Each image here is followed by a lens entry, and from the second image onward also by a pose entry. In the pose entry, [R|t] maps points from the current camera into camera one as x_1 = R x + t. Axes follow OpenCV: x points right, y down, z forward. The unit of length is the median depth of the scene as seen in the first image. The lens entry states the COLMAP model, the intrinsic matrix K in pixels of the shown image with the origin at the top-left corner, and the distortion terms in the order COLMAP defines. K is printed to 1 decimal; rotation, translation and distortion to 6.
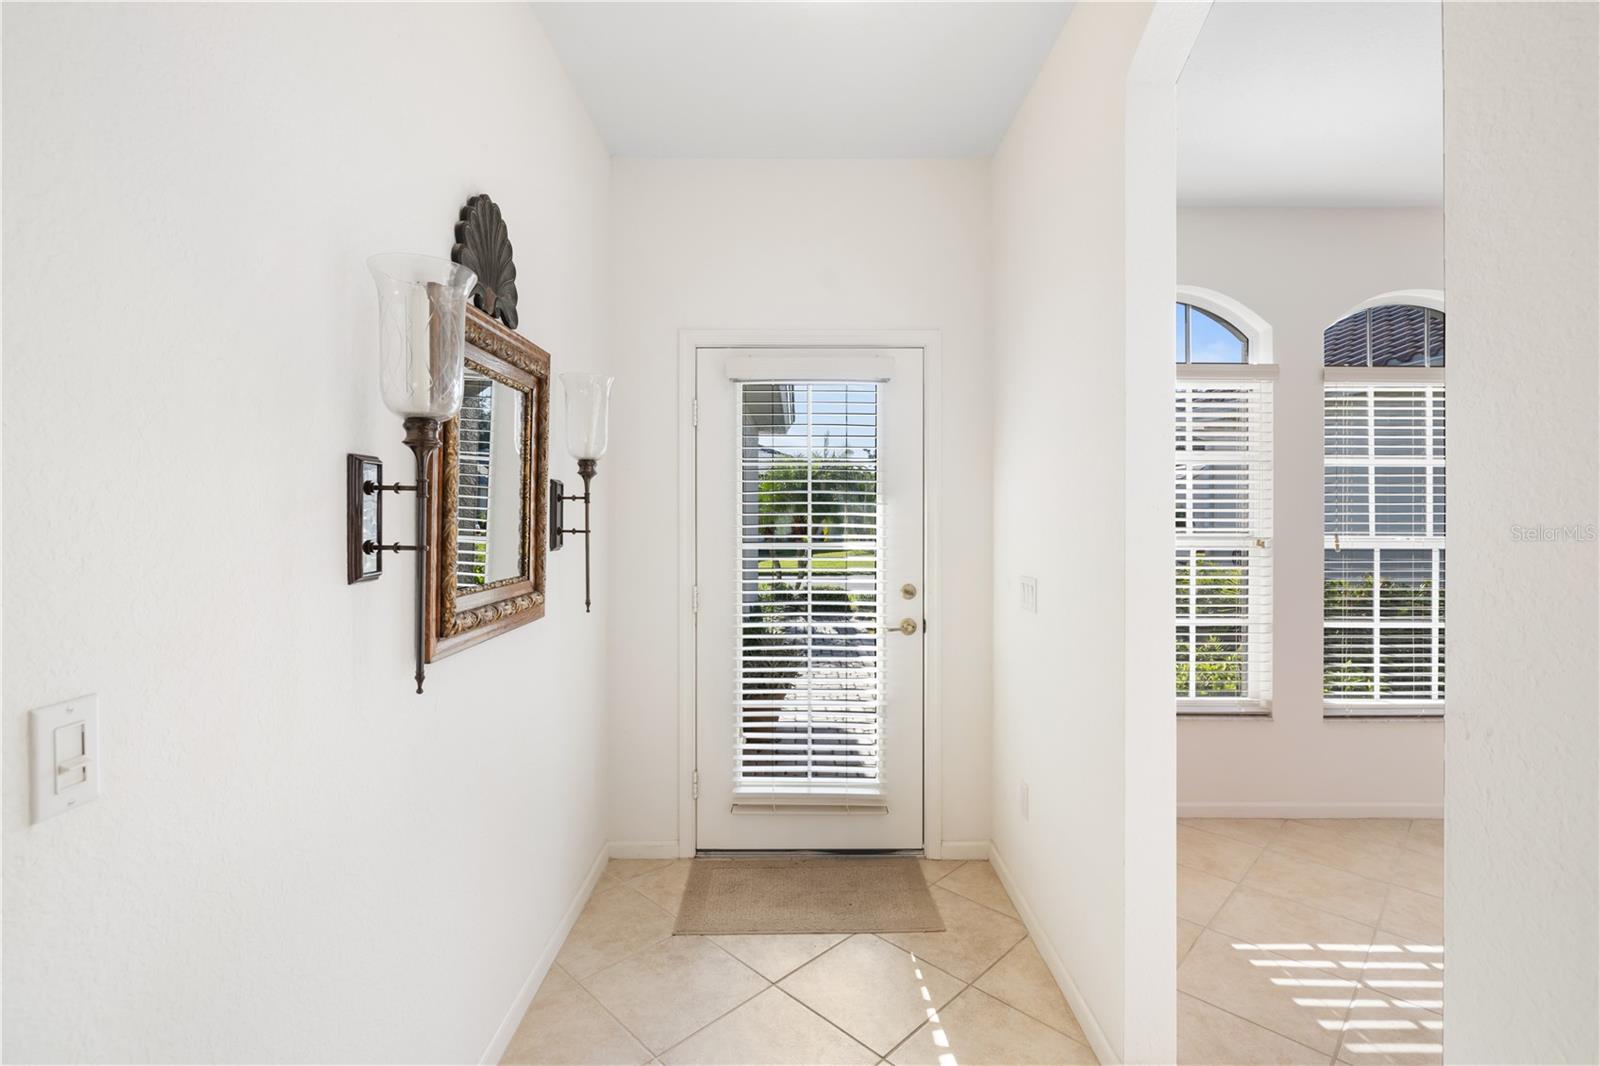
lens RADIAL K [[729.3, 0, 801.4], [0, 729.3, 517.5], [0, 0, 1]] dist [-0.013653, 0.000144]
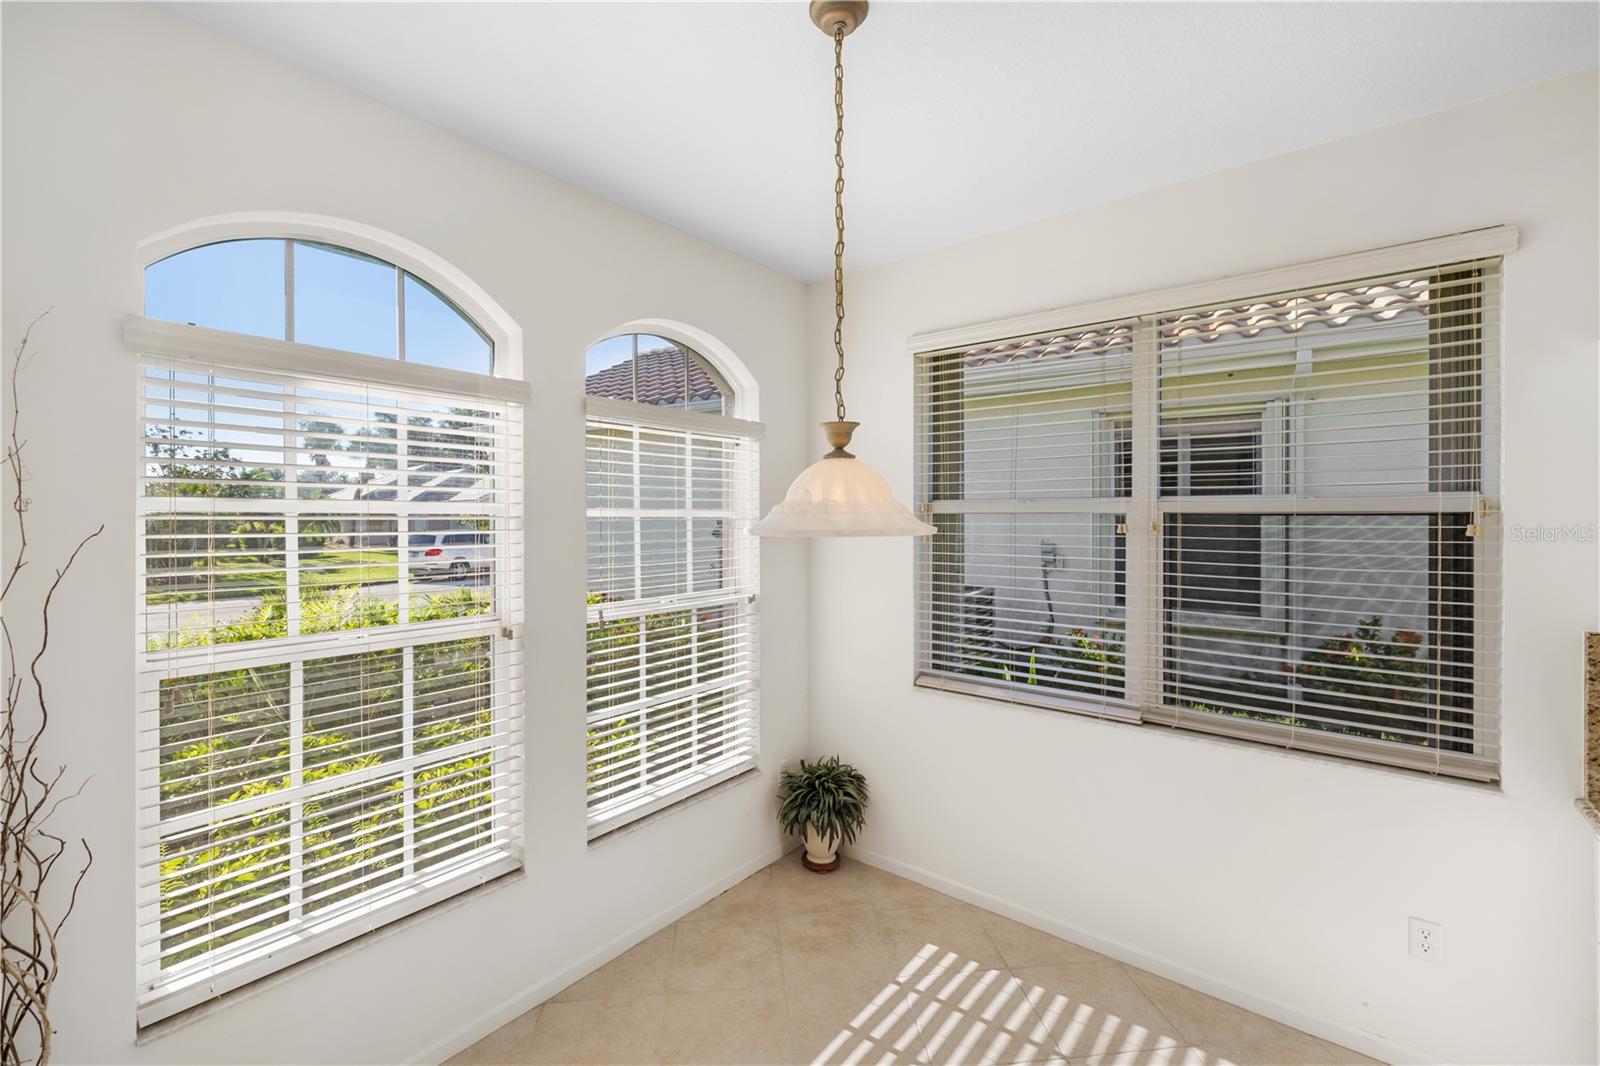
lens RADIAL K [[678.1, 0, 803.5], [0, 678.1, 523.1], [0, 0, 1]] dist [-0.000253, -0.000380]
pose [[0.622053, -0.009056, 0.782923, 0.342785], [0.001634, 0.999946, 0.010268, -0.089732], [-0.782973, -0.005108, 0.622034, 0.420398]]
